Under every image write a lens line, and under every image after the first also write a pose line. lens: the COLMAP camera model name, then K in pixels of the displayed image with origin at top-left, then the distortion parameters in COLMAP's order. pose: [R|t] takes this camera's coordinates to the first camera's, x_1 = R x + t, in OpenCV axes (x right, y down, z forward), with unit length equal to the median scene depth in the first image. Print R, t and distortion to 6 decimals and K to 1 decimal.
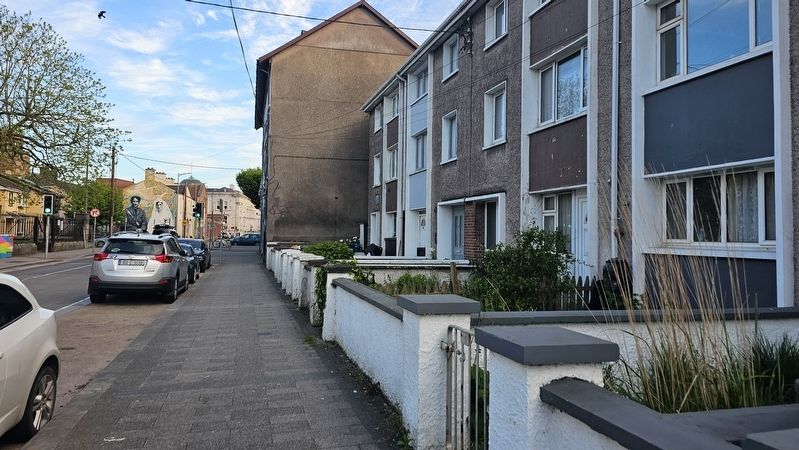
lens RADIAL K [[575.5, 0, 399.5], [0, 575.5, 225.0], [0, 0, 1]] dist [-0.002435, -0.002614]
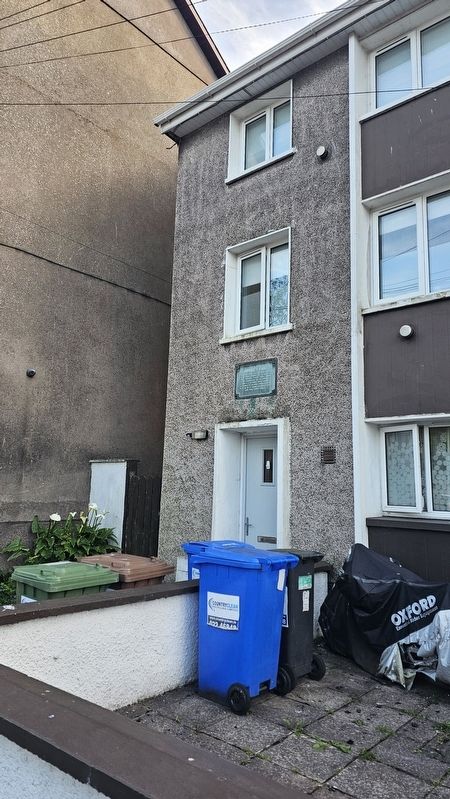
lens RADIAL K [[575.5, 0, 224.4], [0, 575.5, 384.4], [0, 0, 1]] dist [-0.002435, -0.002614]
pose [[0.842572, 0.119062, 0.525259, -0.167551], [-0.032834, 0.984800, -0.170558, 0.007254], [-0.537582, 0.126462, 0.833674, 0.618329]]
